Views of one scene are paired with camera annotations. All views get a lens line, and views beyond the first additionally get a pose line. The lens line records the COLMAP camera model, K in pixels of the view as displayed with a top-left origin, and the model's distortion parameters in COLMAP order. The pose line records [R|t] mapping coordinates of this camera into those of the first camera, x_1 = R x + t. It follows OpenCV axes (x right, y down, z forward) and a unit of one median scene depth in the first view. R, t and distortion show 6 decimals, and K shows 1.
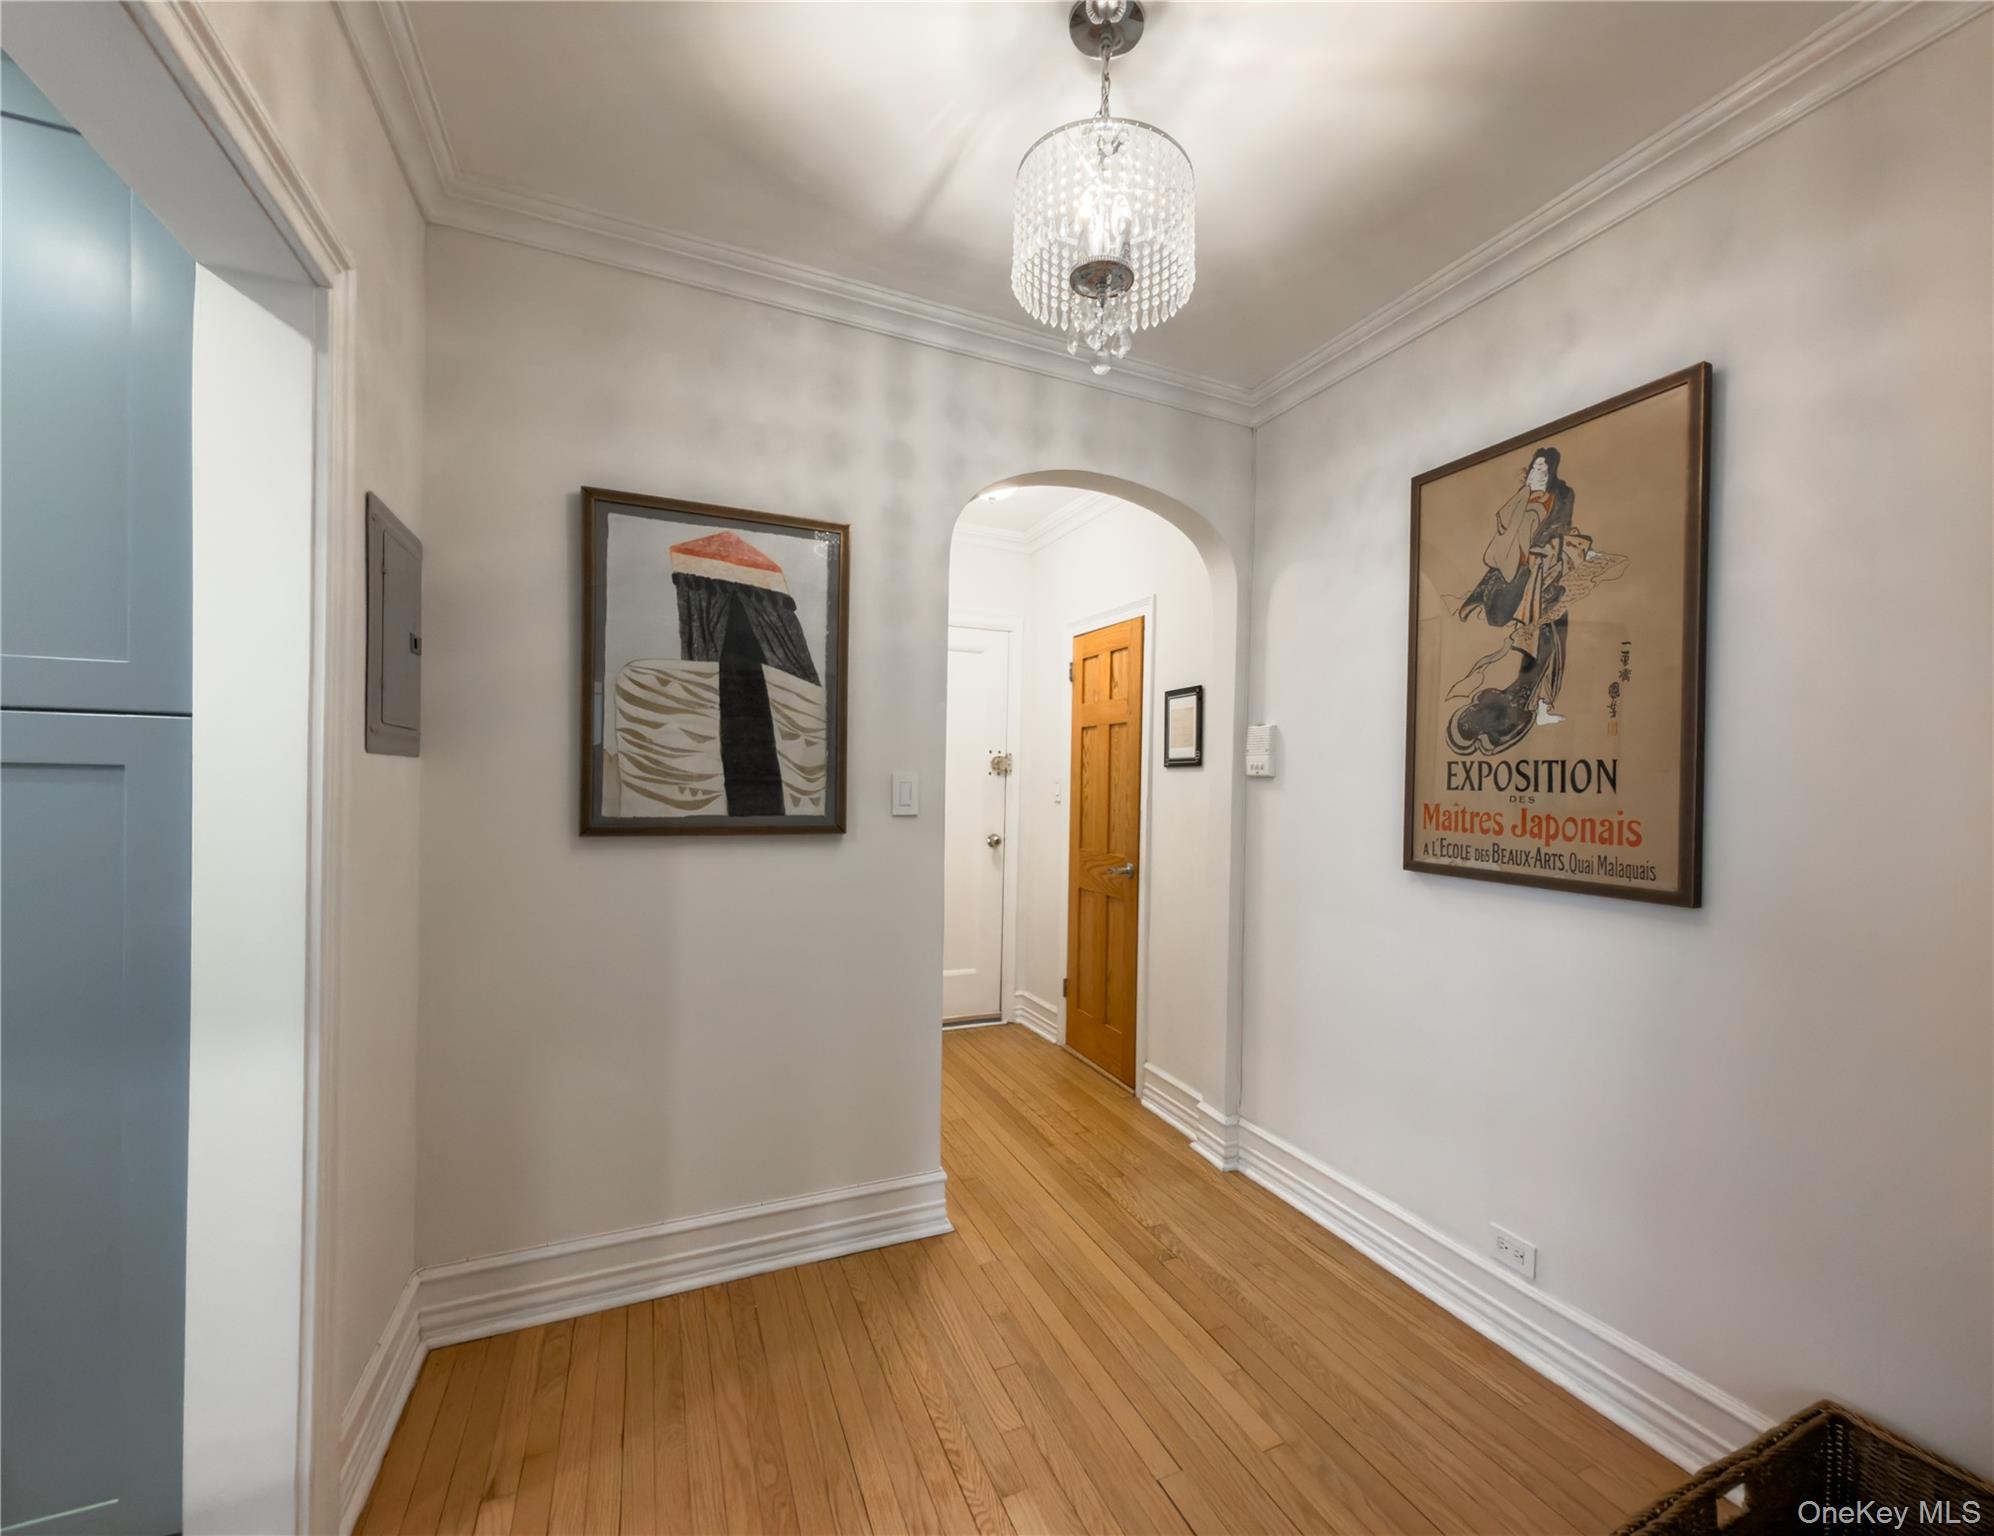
lens RADIAL K [[857.3, 0, 1000.8], [0, 857.3, 784.8], [0, 0, 1]] dist [0.002003, 0.000032]
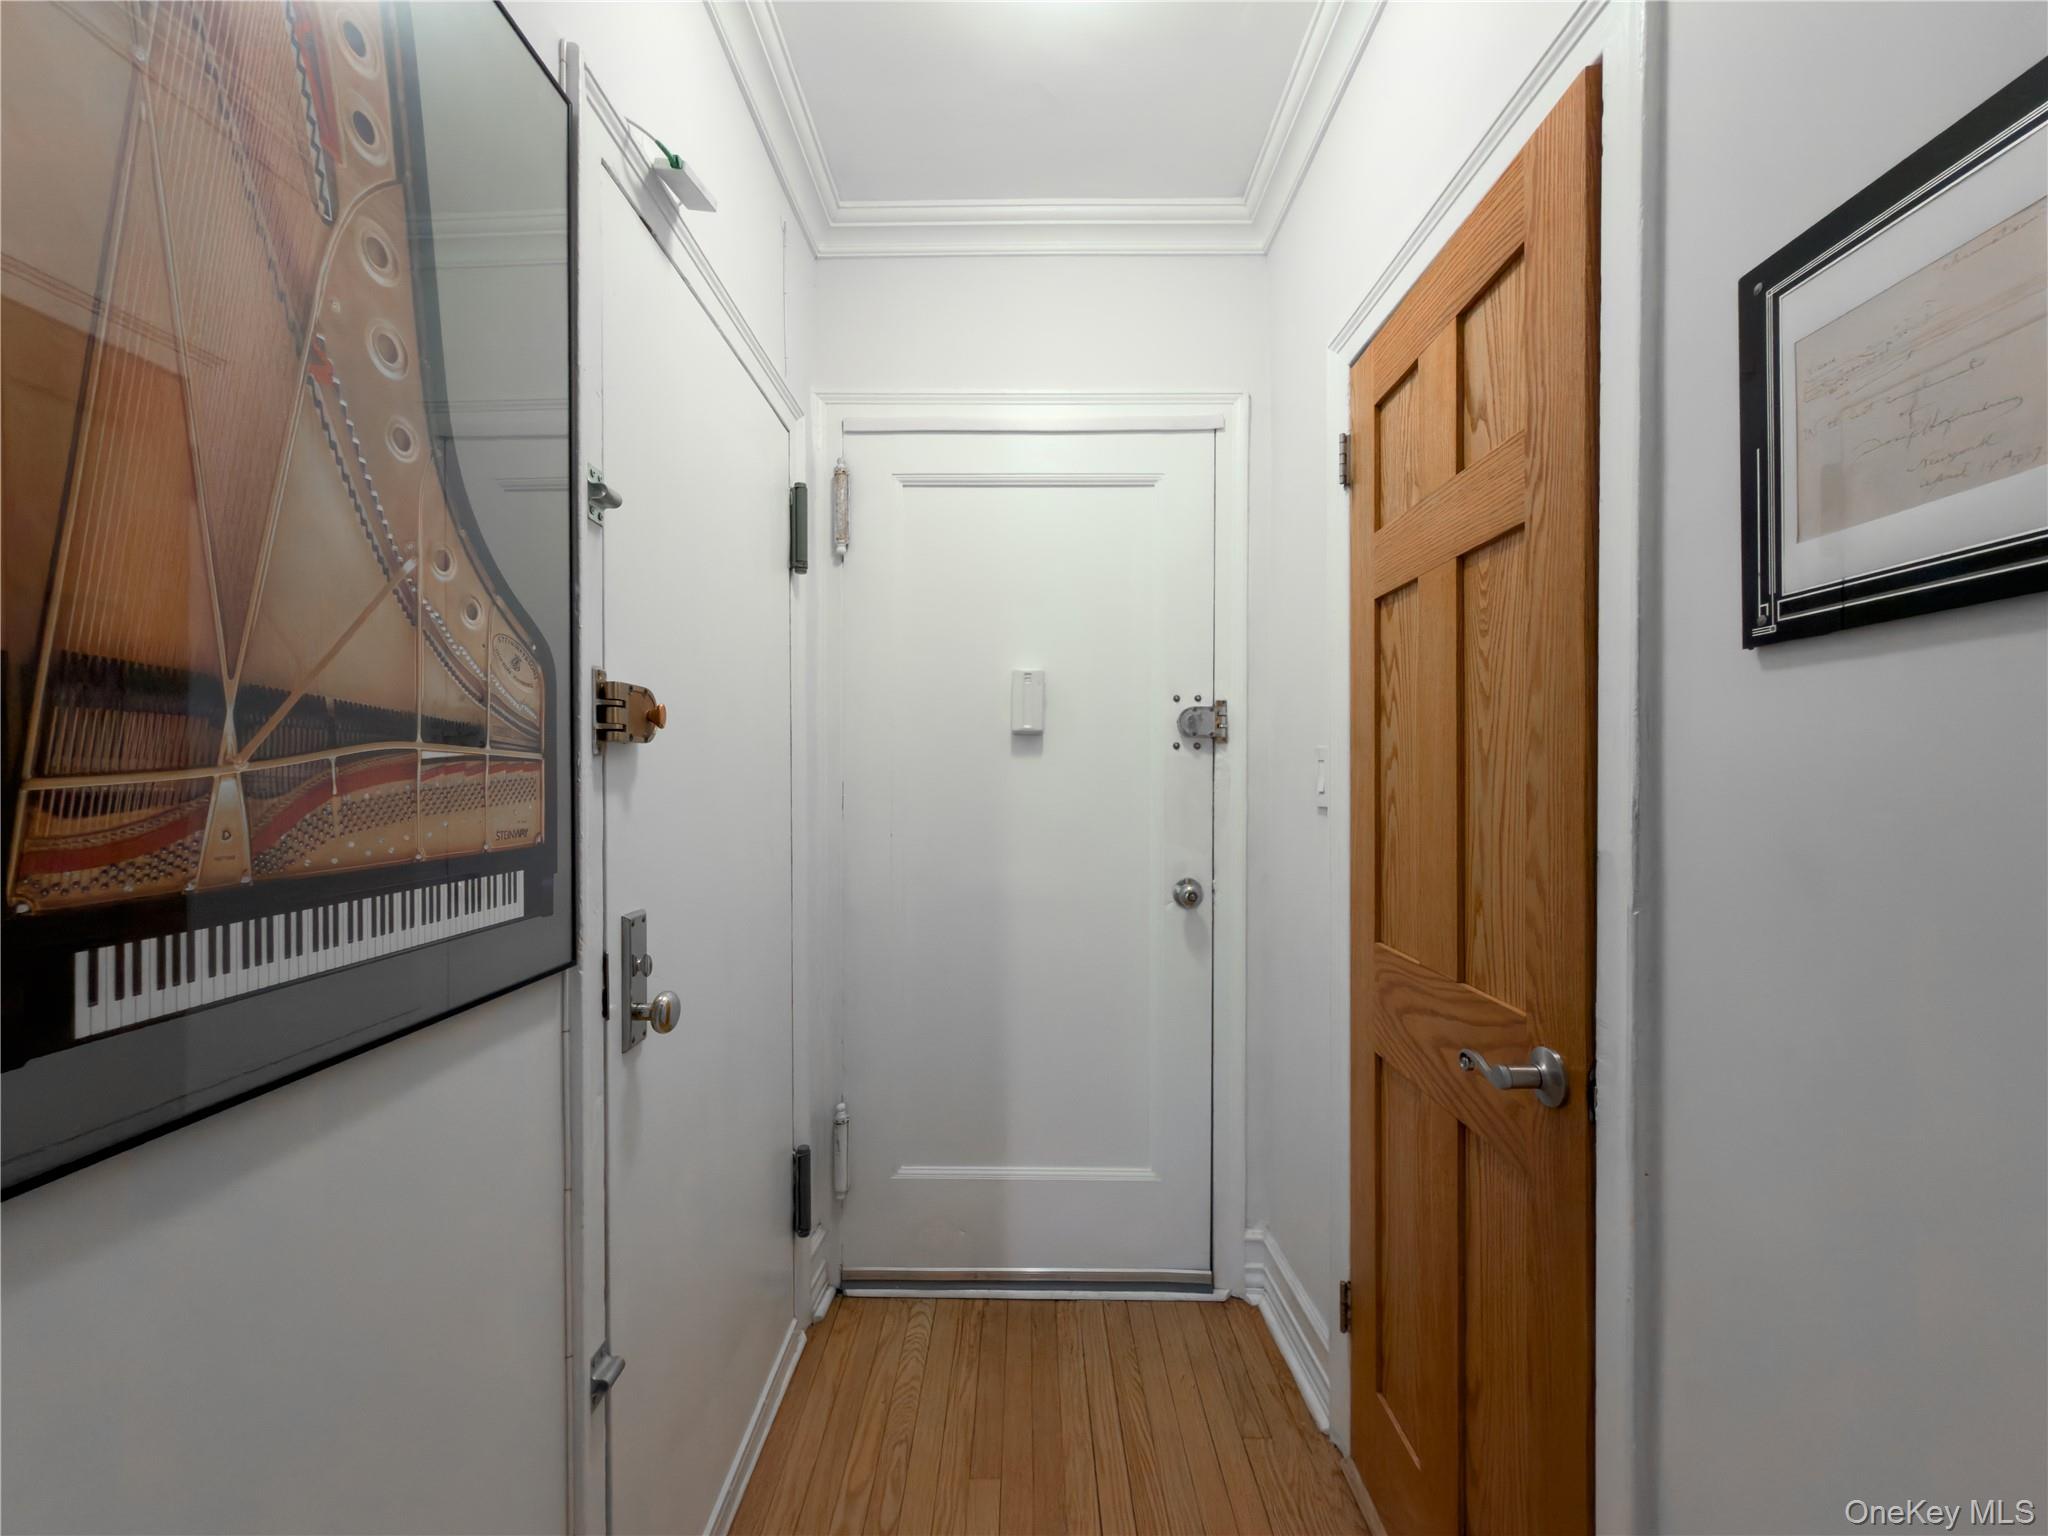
lens RADIAL K [[830.0, 0, 1013.9], [0, 830.0, 777.9], [0, 0, 1]] dist [-0.001060, -0.000344]
pose [[0.921203, -0.017825, -0.388673, 0.087435], [0.014987, 0.999834, -0.010334, 0.008124], [0.388793, 0.003695, 0.921318, 0.616681]]
